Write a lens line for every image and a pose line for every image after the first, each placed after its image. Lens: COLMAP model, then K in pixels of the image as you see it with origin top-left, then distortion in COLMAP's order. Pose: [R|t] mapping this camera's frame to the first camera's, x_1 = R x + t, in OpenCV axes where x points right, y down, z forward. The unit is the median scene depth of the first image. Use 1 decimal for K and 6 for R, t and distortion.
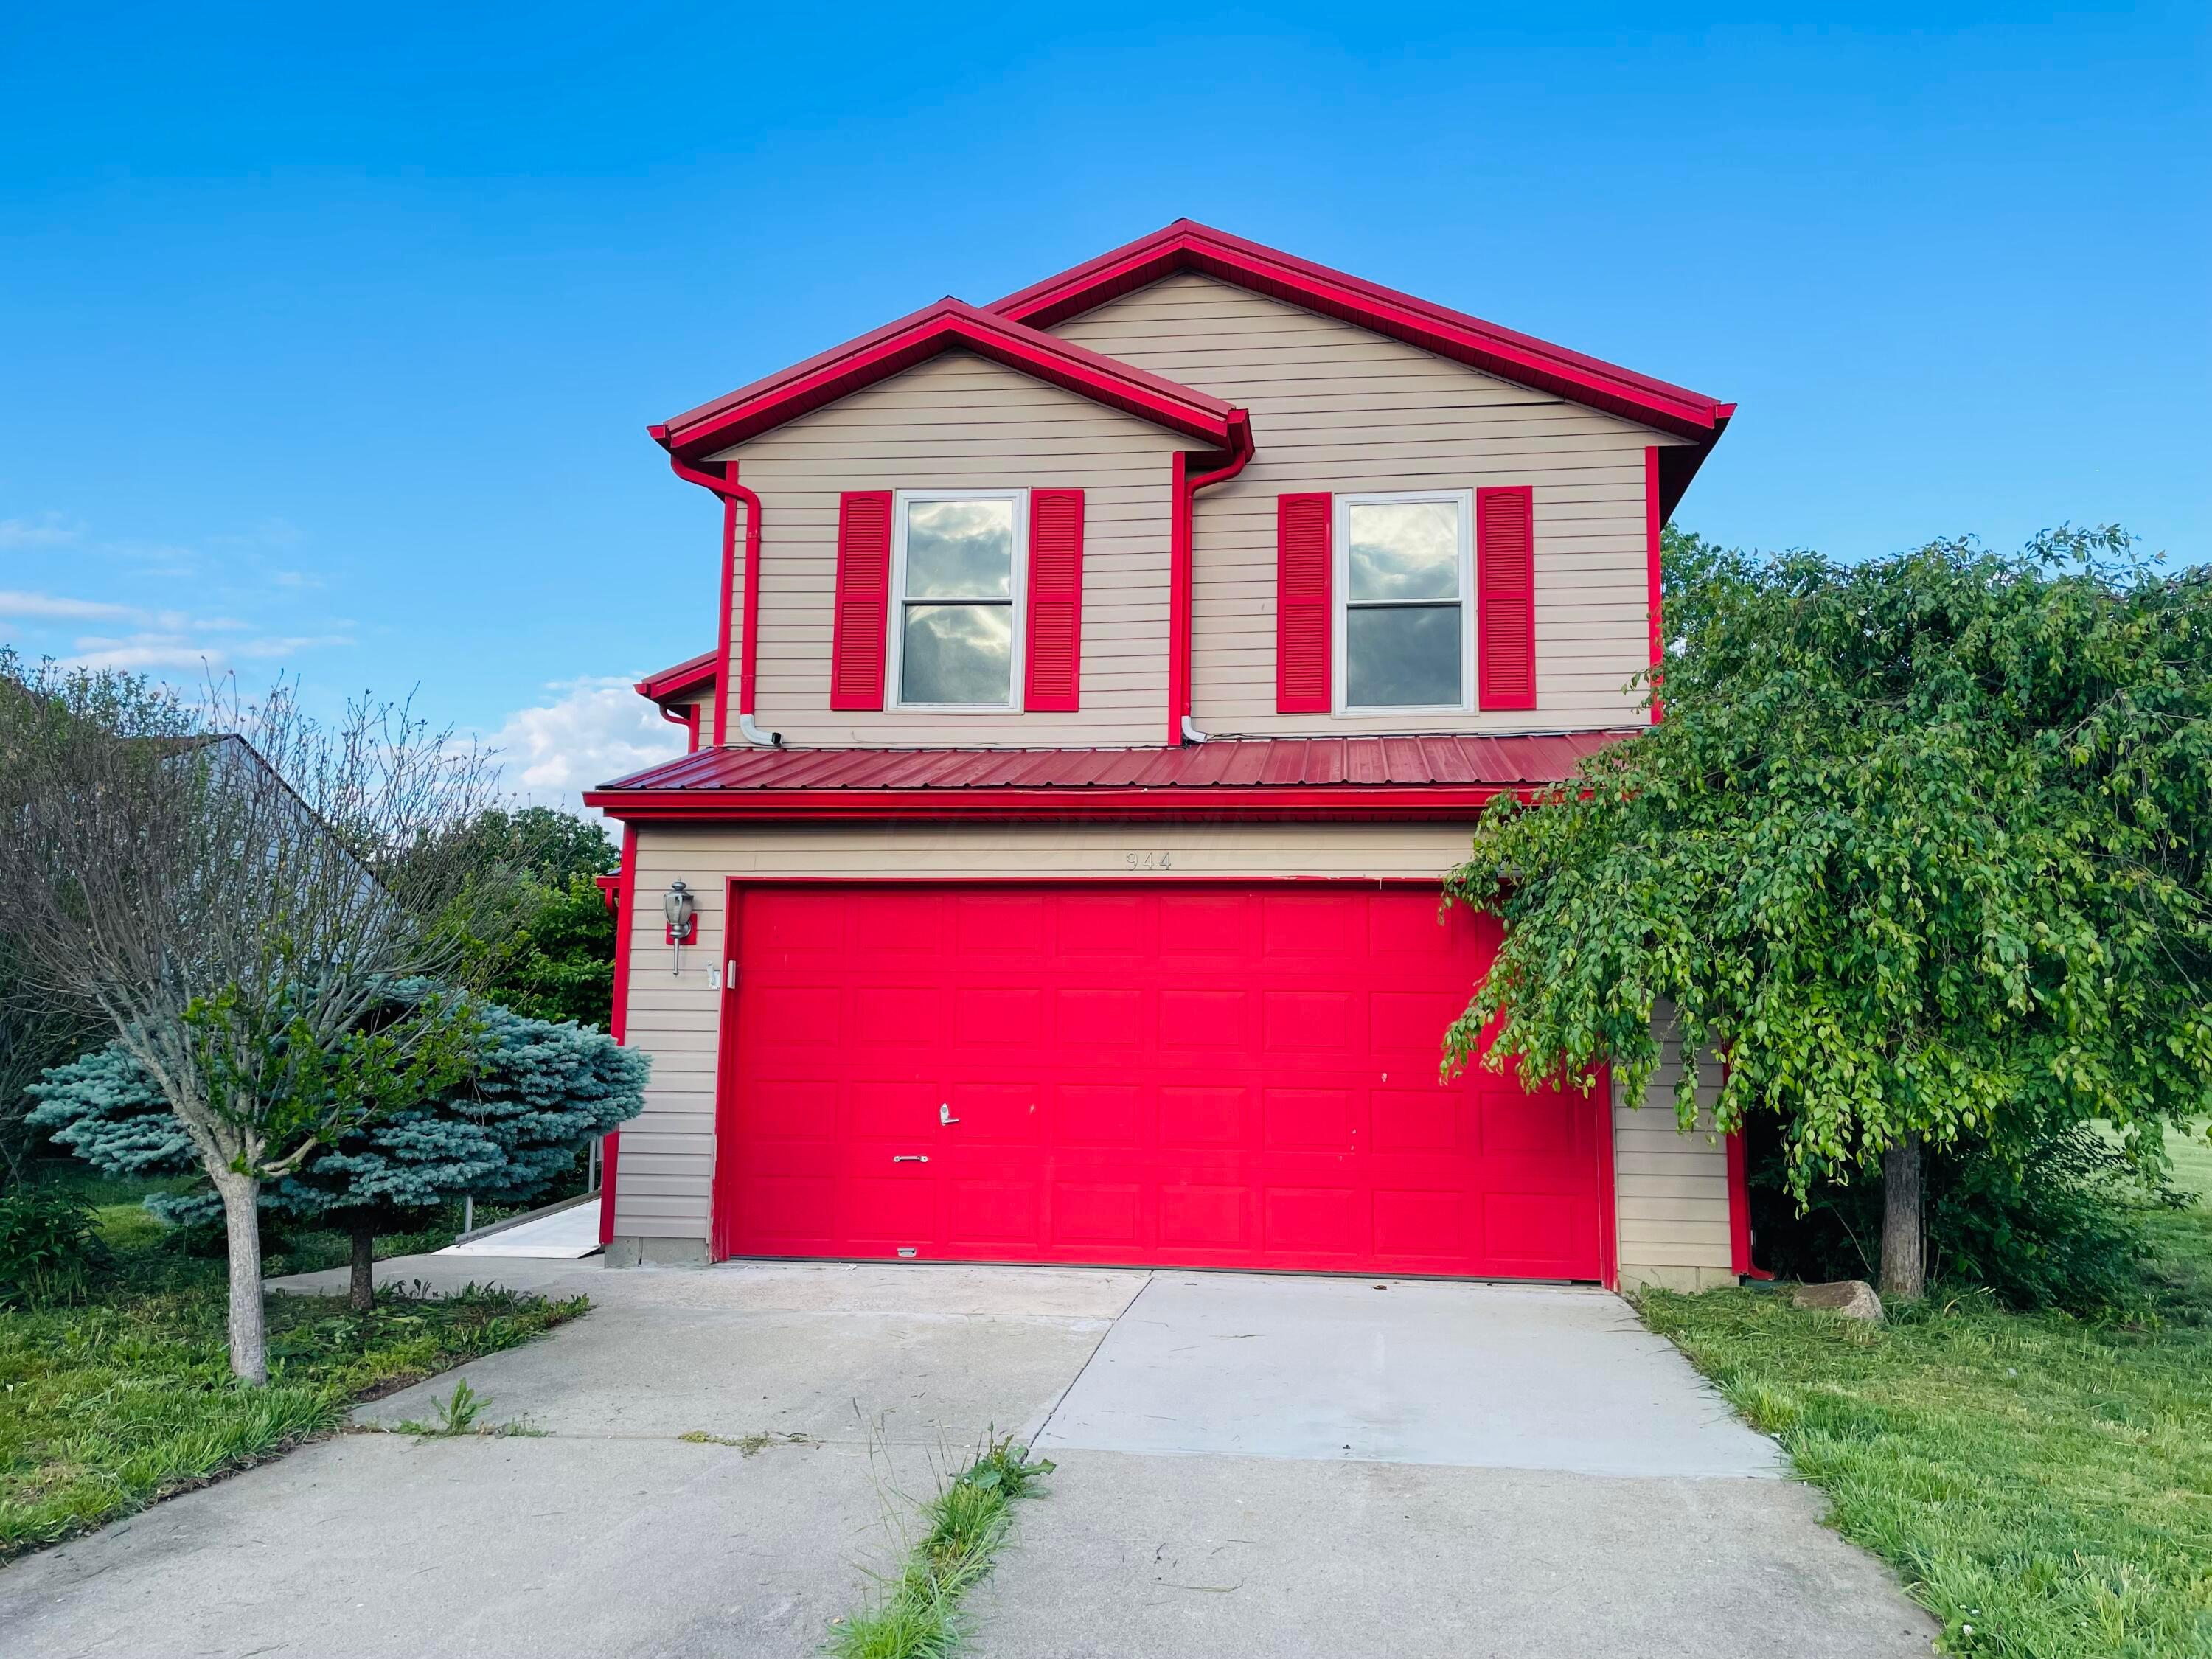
lens RADIAL K [[1682.2, 0, 1106.0], [0, 1682.2, 829.5], [0, 0, 1]] dist [0.108488, -0.136340]
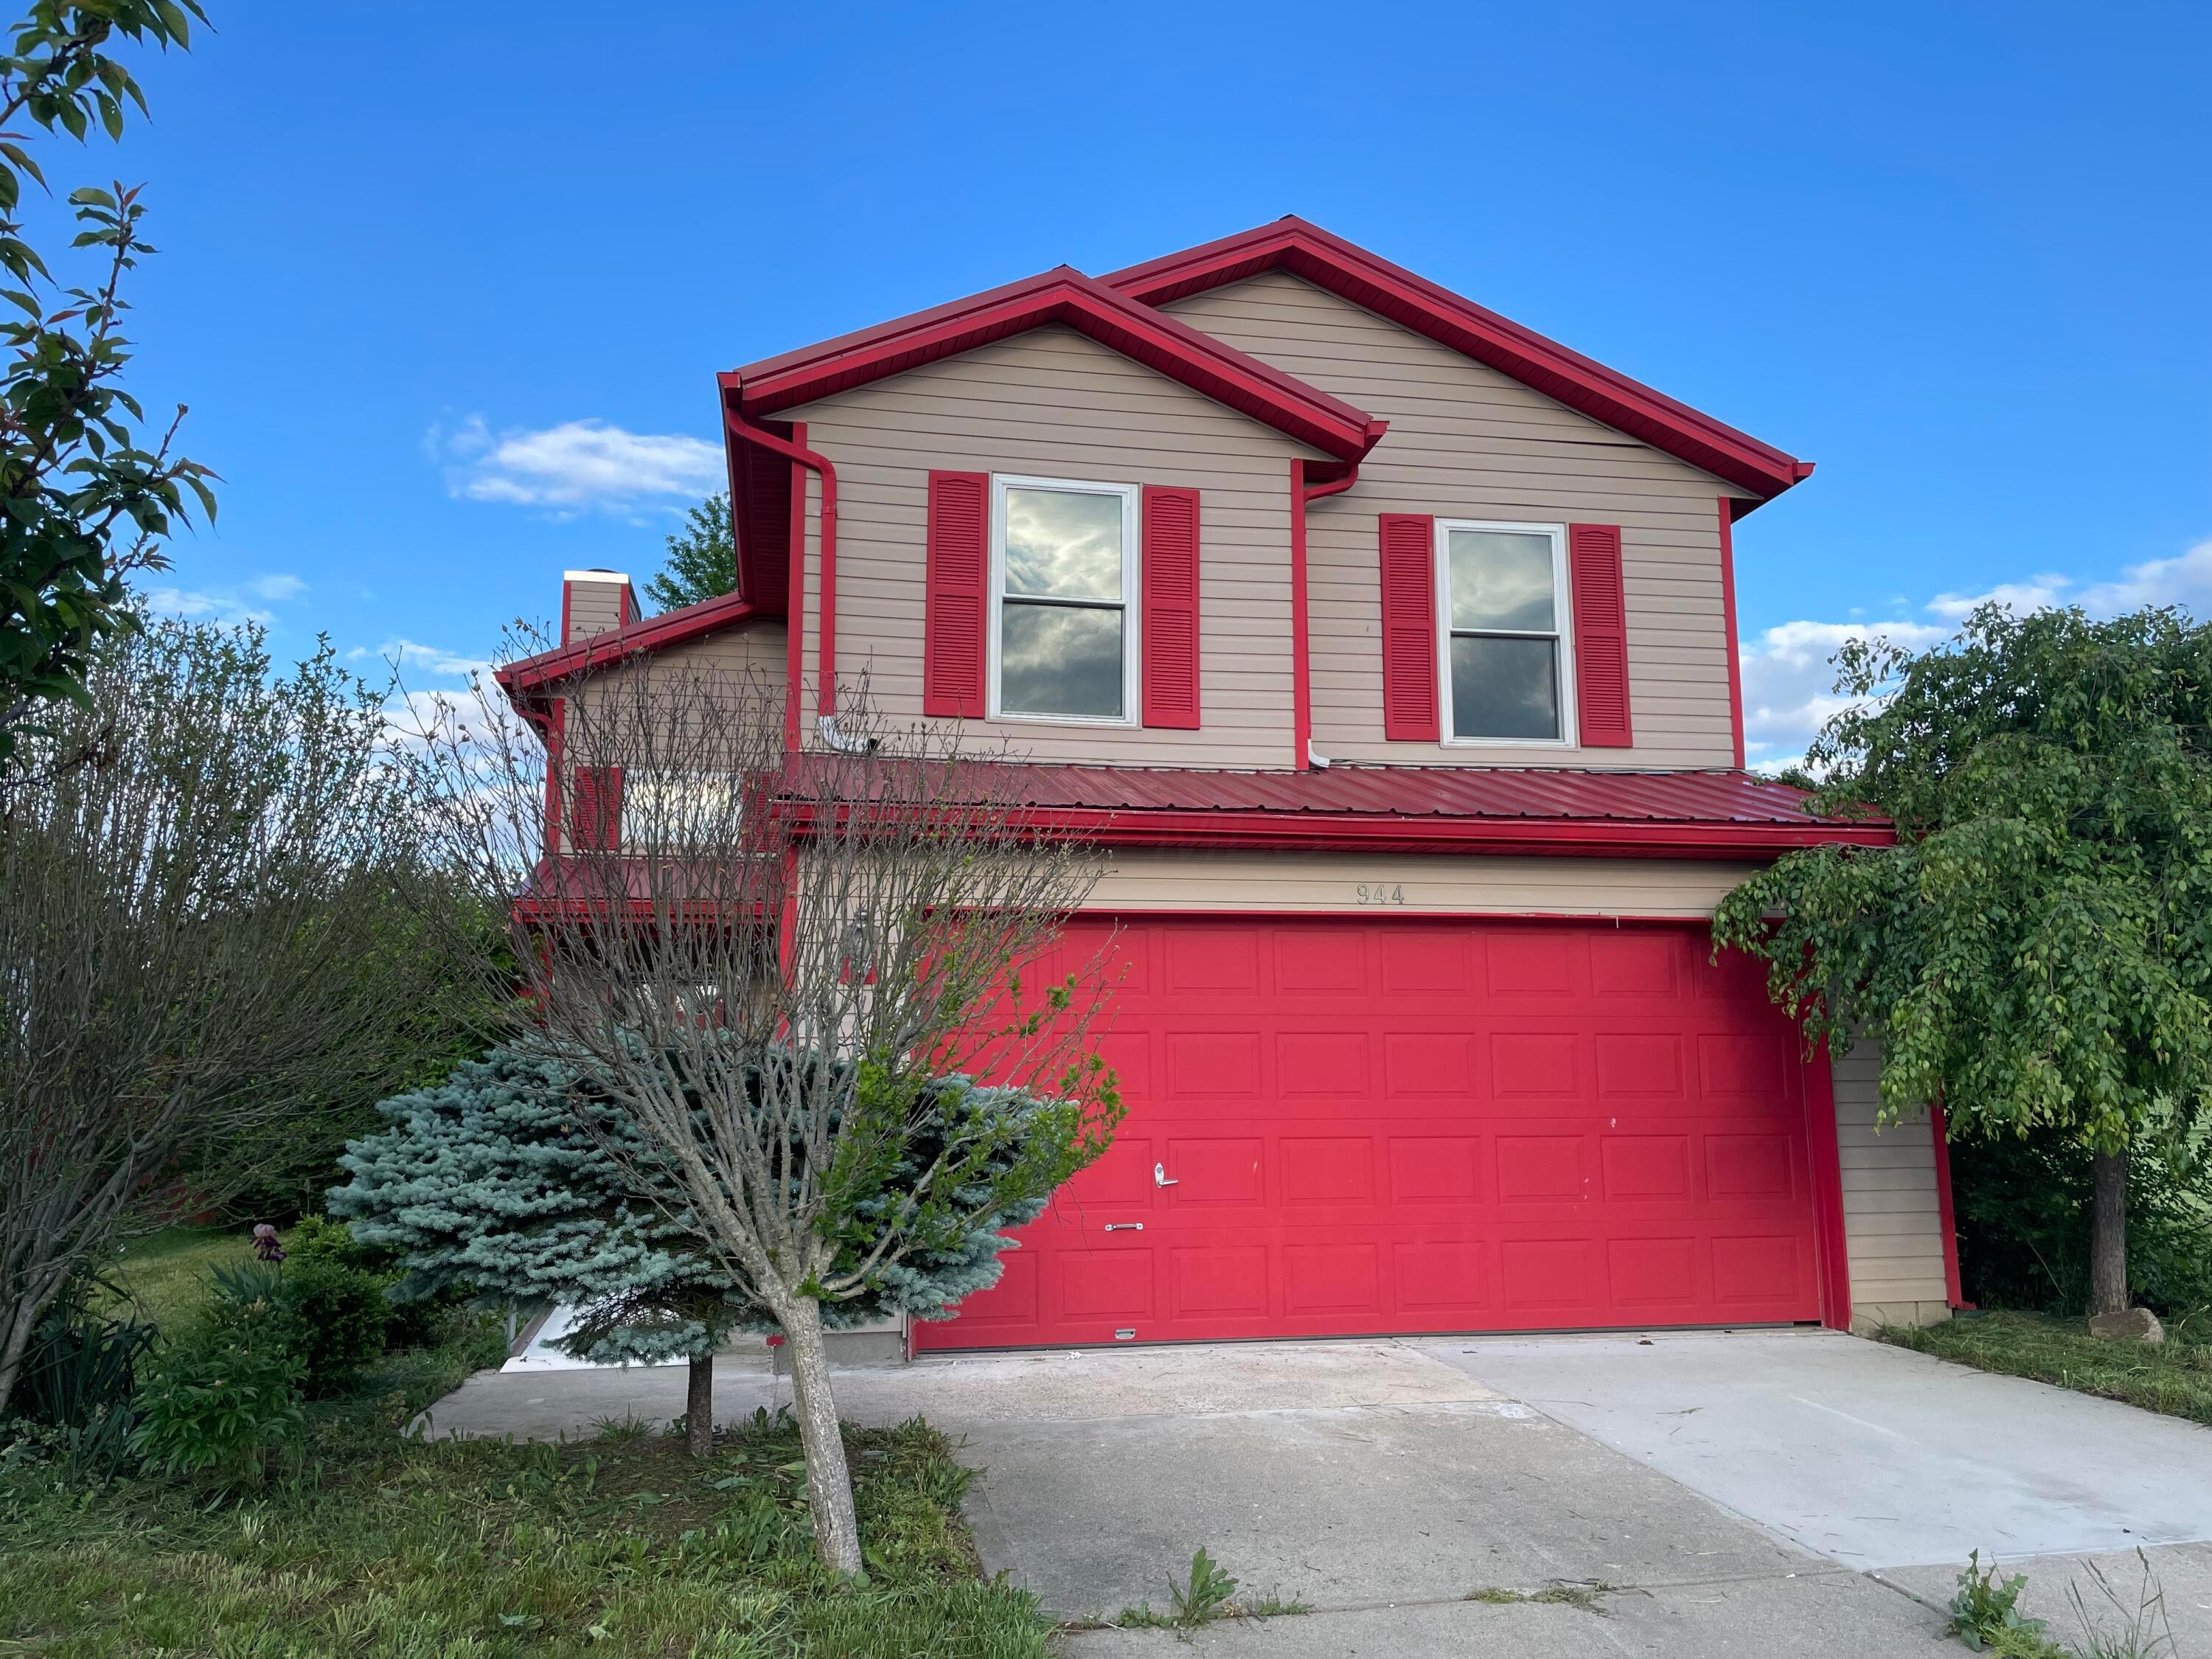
lens RADIAL K [[1682.2, 0, 1106.0], [0, 1682.2, 829.5], [0, 0, 1]] dist [0.108488, -0.136340]
pose [[0.951425, 0.026241, 0.306759, -0.350478], [-0.021839, 0.999603, -0.017776, 0.002428], [-0.307104, 0.010214, 0.951621, 0.137746]]
